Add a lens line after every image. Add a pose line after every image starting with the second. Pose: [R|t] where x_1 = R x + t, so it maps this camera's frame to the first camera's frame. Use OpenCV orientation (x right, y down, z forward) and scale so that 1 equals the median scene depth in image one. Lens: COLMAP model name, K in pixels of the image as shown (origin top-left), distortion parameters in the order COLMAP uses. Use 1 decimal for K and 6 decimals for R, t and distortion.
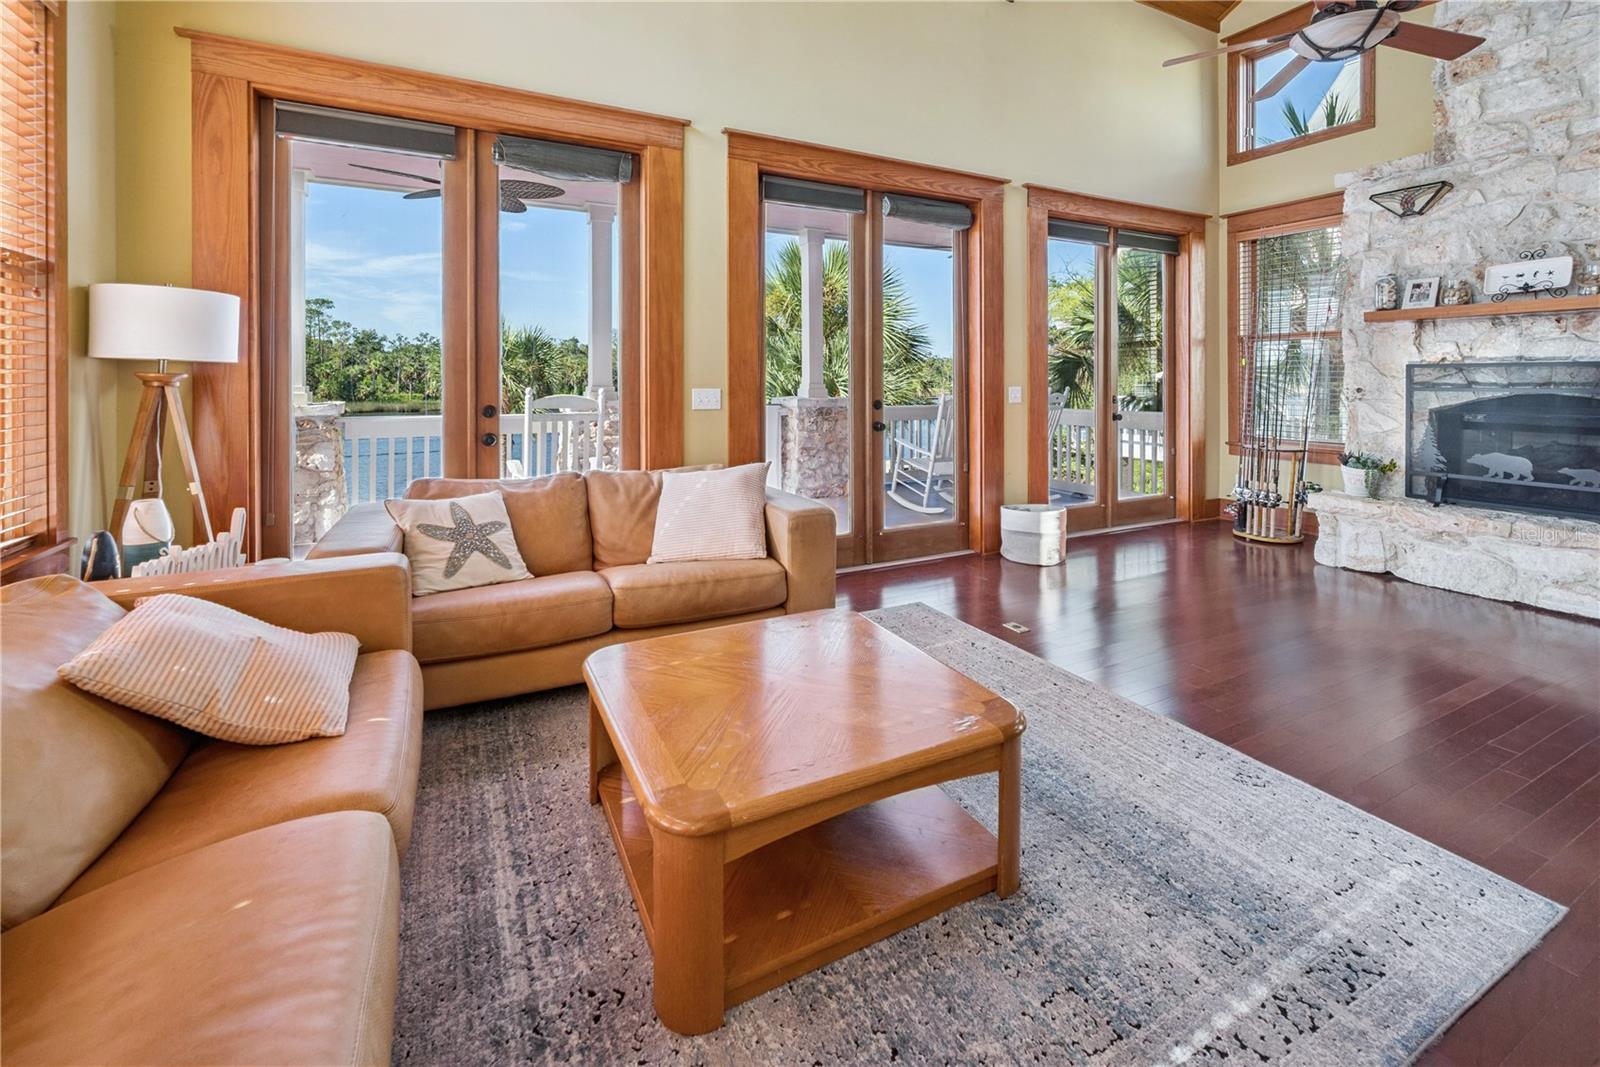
lens RADIAL K [[685.4, 0, 805.0], [0, 685.4, 385.4], [0, 0, 1]] dist [-0.000843, 0.000120]
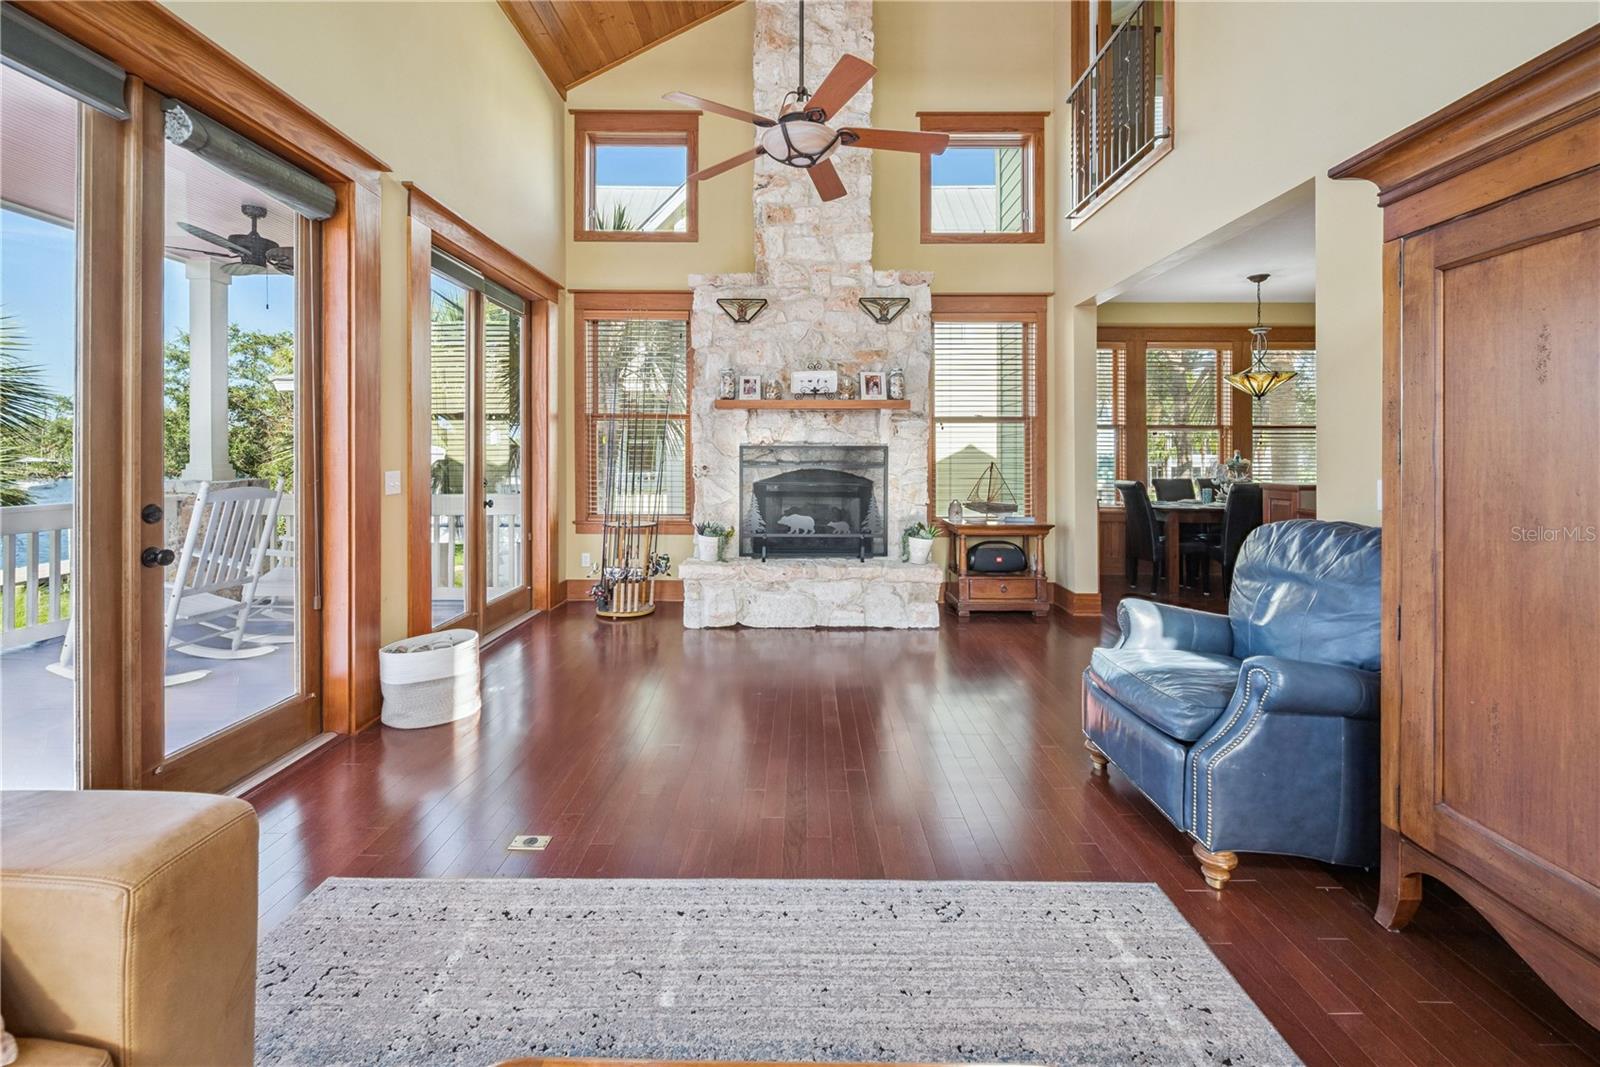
lens RADIAL K [[666.7, 0, 797.2], [0, 666.7, 451.4], [0, 0, 1]] dist [-0.000307, -0.000234]
pose [[0.465056, 0.003038, 0.885276, -0.110519], [0.004465, 0.999973, -0.005778, -0.013788], [-0.885270, 0.006640, 0.465030, 0.374223]]
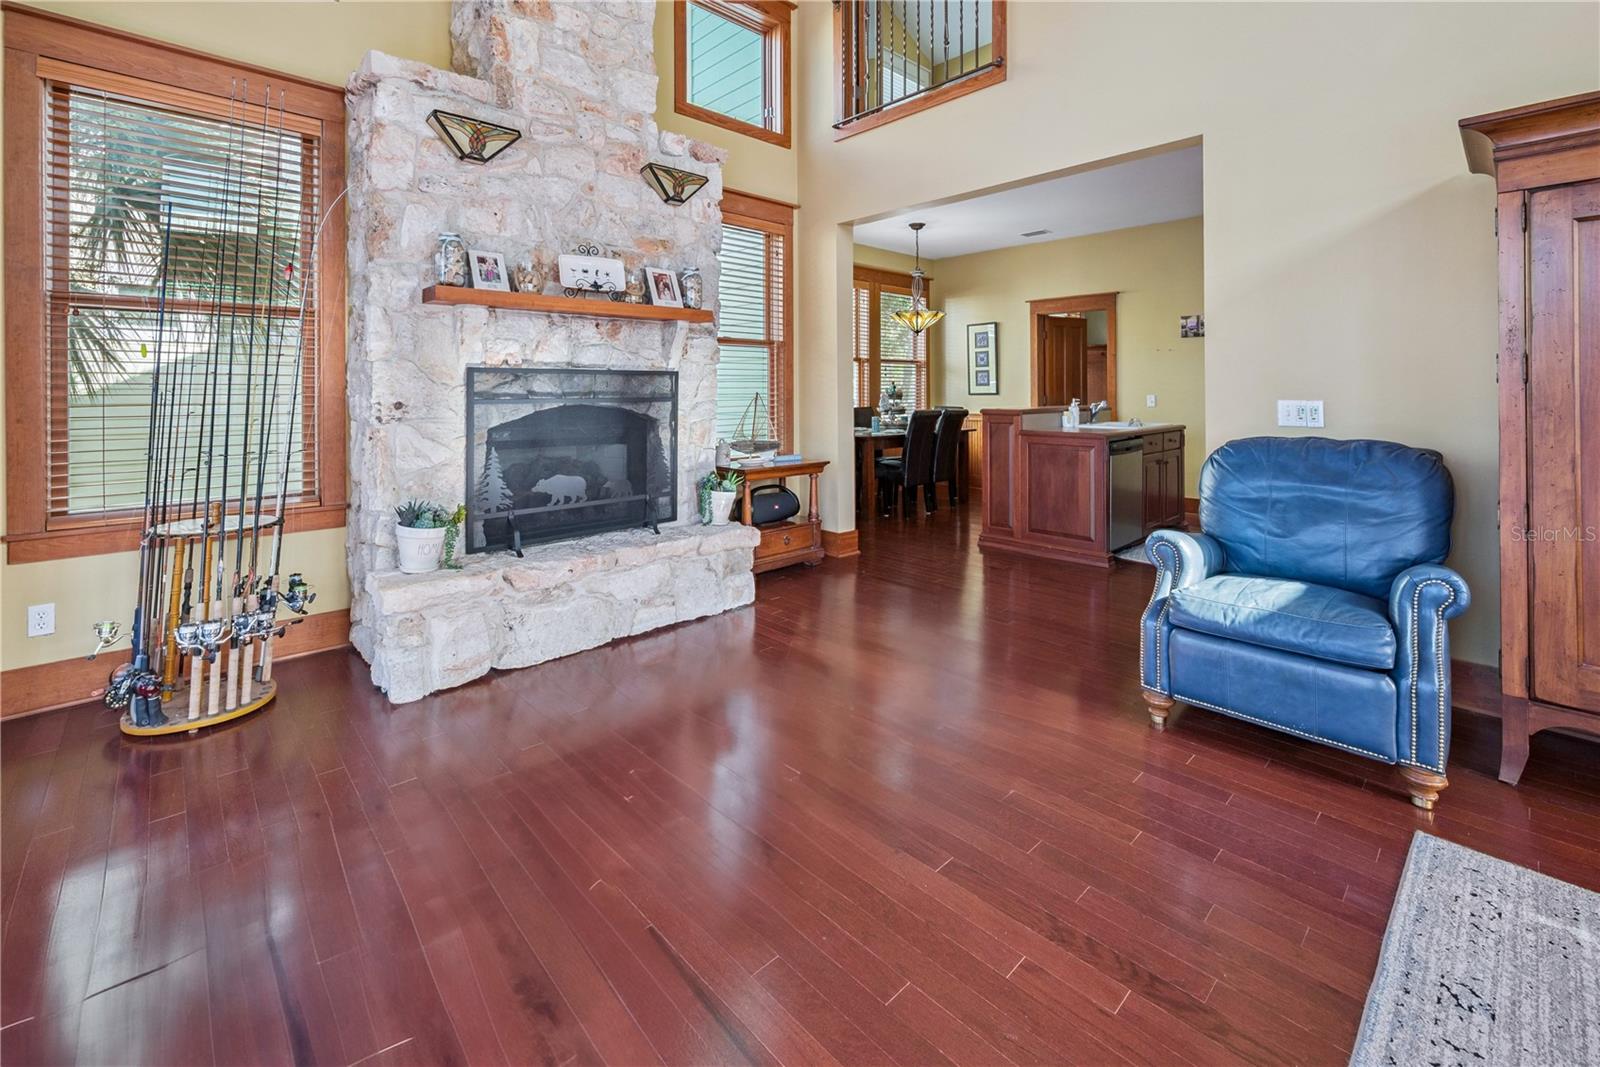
lens RADIAL K [[696.2, 0, 803.5], [0, 696.2, 382.7], [0, 0, 1]] dist [-0.002031, -0.000089]
pose [[-0.276970, 0.007535, 0.960849, 0.090462], [0.008246, 0.999951, -0.005465, -0.008028], [-0.960843, 0.006410, -0.277019, 0.881158]]
